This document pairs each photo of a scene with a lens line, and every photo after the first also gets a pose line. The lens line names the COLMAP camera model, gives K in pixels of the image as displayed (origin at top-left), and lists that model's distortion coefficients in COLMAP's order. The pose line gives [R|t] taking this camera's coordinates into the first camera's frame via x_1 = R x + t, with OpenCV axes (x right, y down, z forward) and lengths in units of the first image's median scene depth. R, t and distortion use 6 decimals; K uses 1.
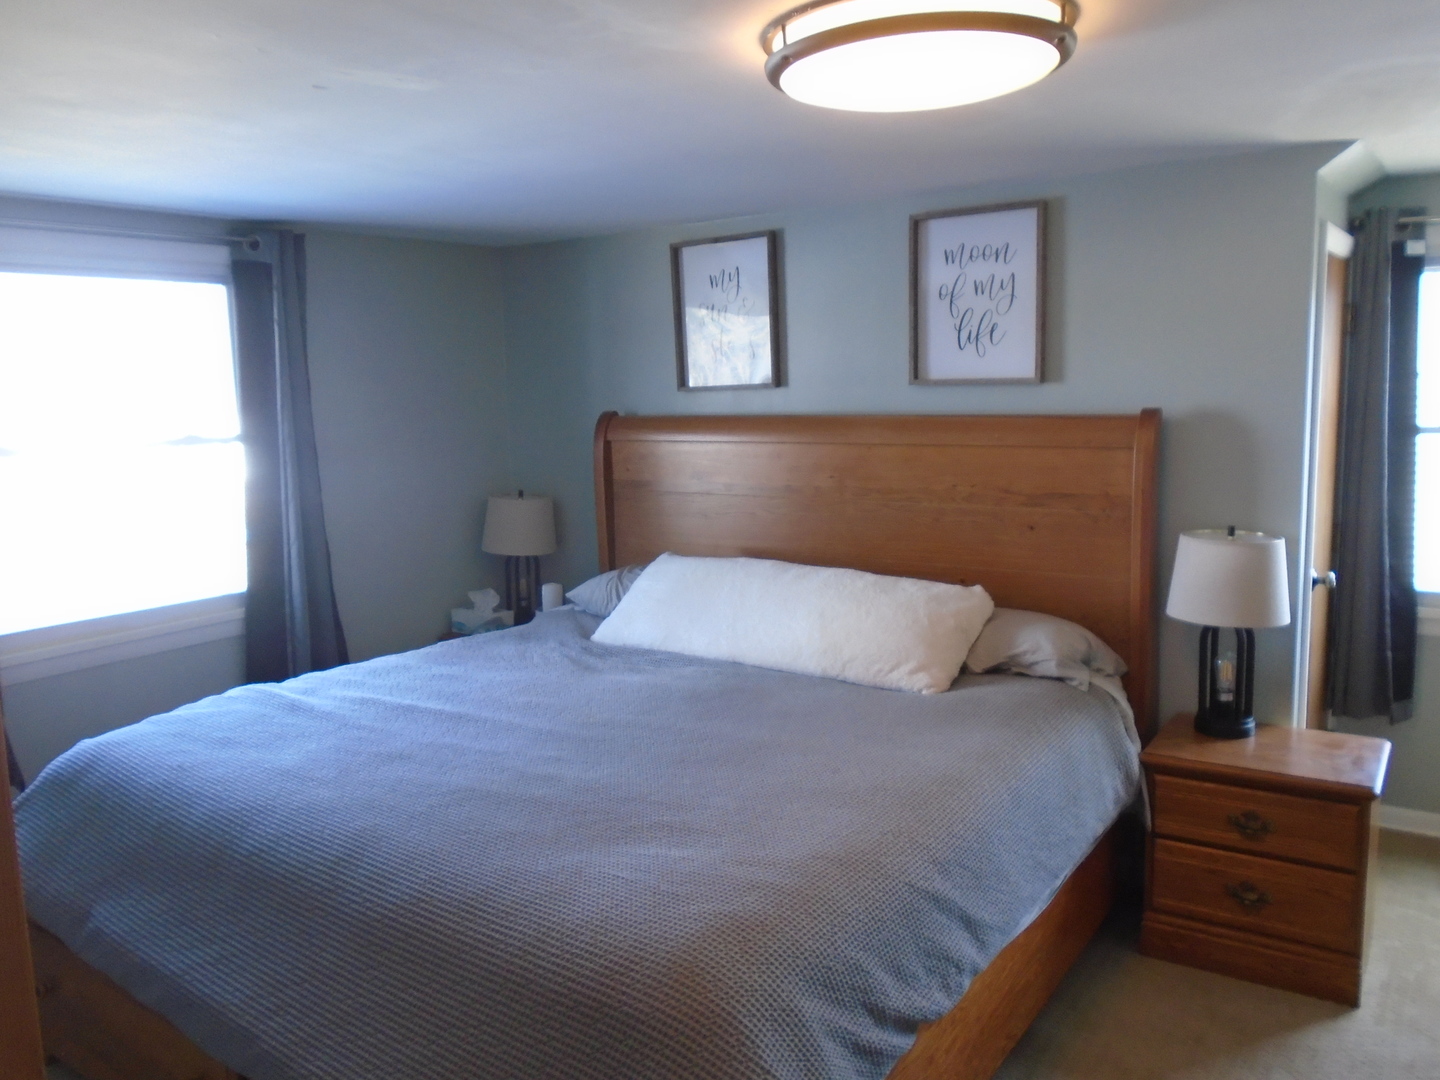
lens RADIAL K [[1113.0, 0, 720.0], [0, 1113.0, 540.0], [0, 0, 1]] dist [-0.014683, 0.001301]
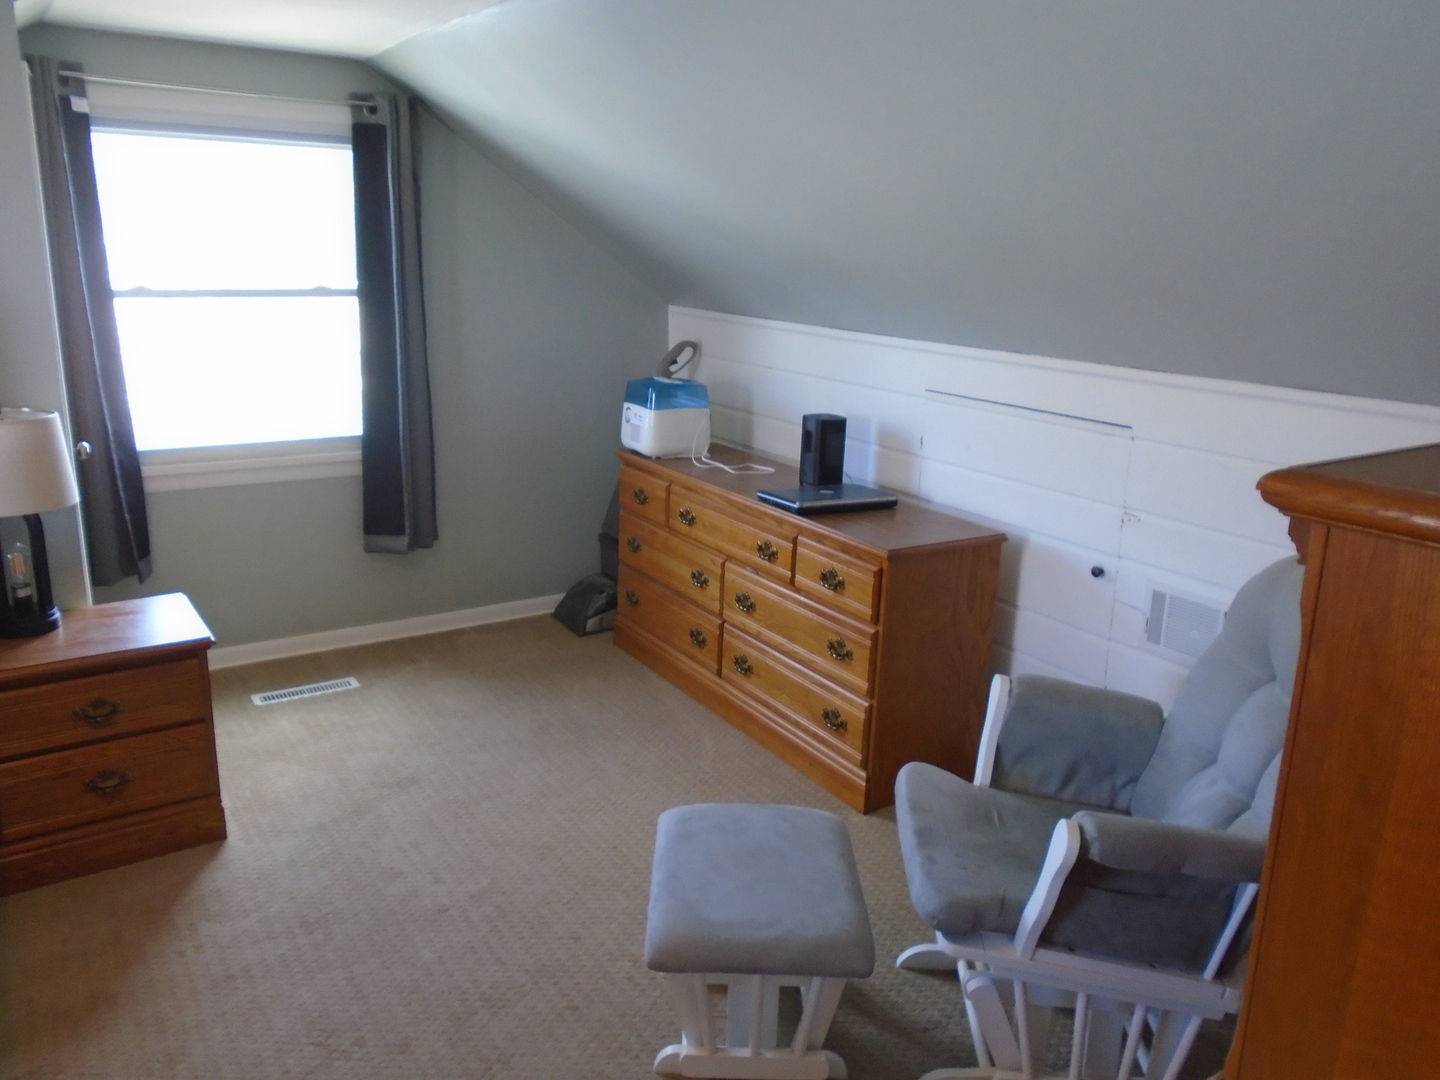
lens RADIAL K [[1113.0, 0, 720.0], [0, 1113.0, 540.0], [0, 0, 1]] dist [-0.014683, 0.001301]
pose [[0.340257, -0.204637, 0.917796, -0.186147], [0.093464, 0.978560, 0.183535, -0.014975], [-0.935676, 0.023332, 0.352088, 0.152486]]
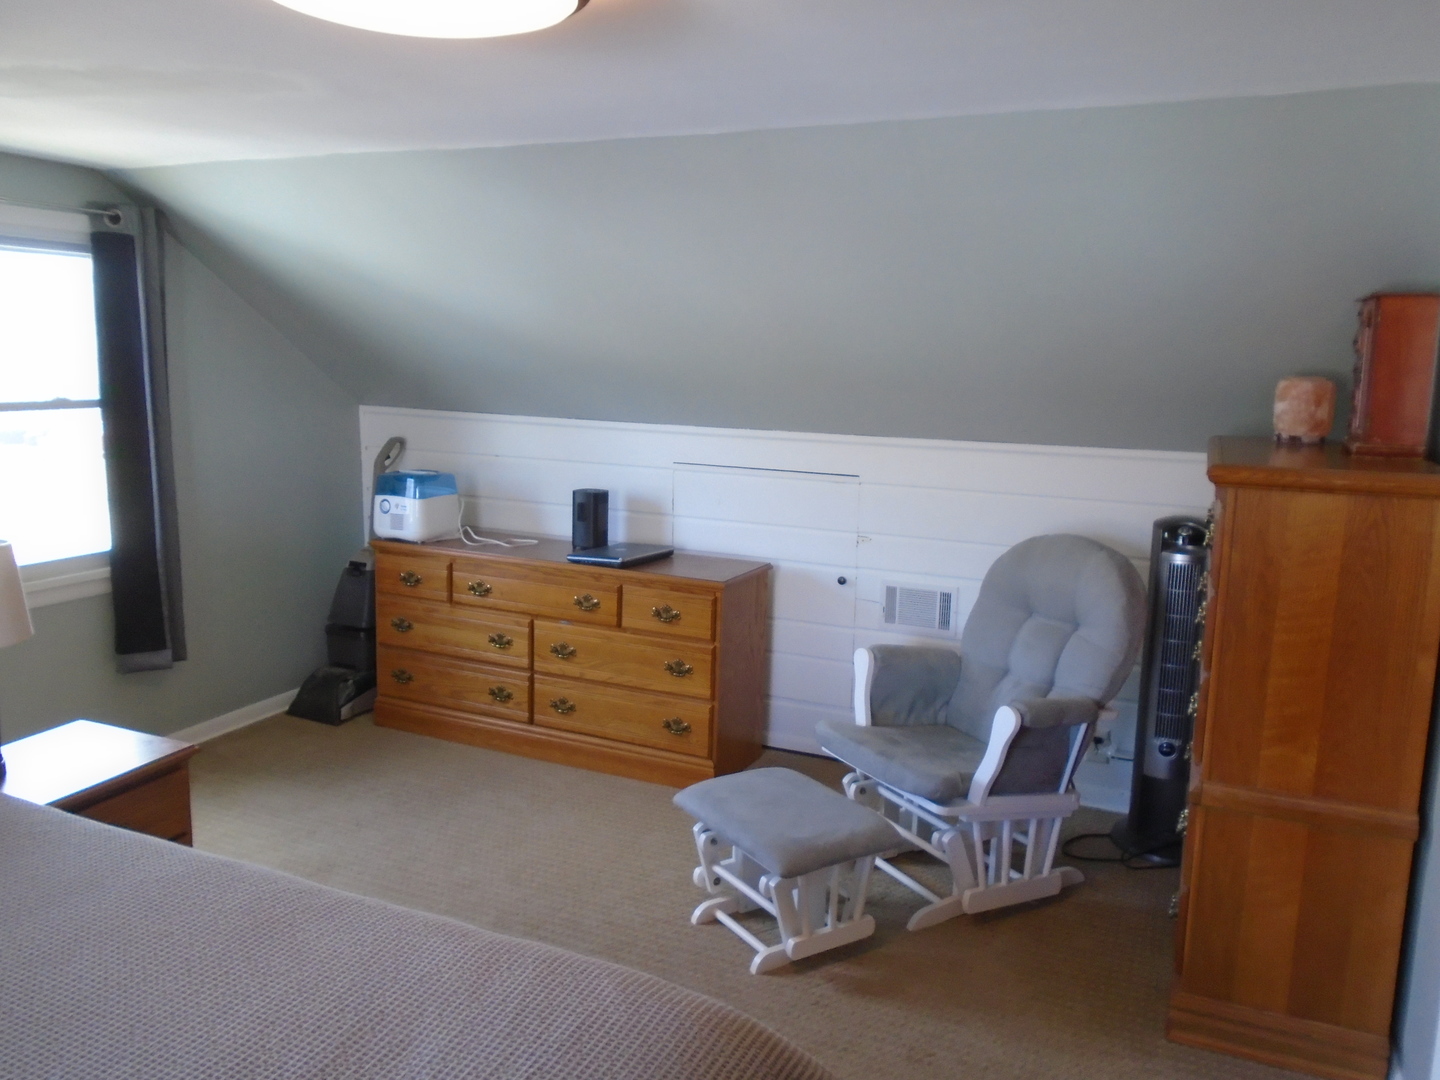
lens RADIAL K [[1113.0, 0, 720.0], [0, 1113.0, 540.0], [0, 0, 1]] dist [-0.014683, 0.001301]
pose [[-0.229986, -0.138113, 0.963344, -0.453008], [0.119681, 0.978351, 0.168837, -0.073871], [-0.965807, 0.154124, -0.208477, 0.597748]]
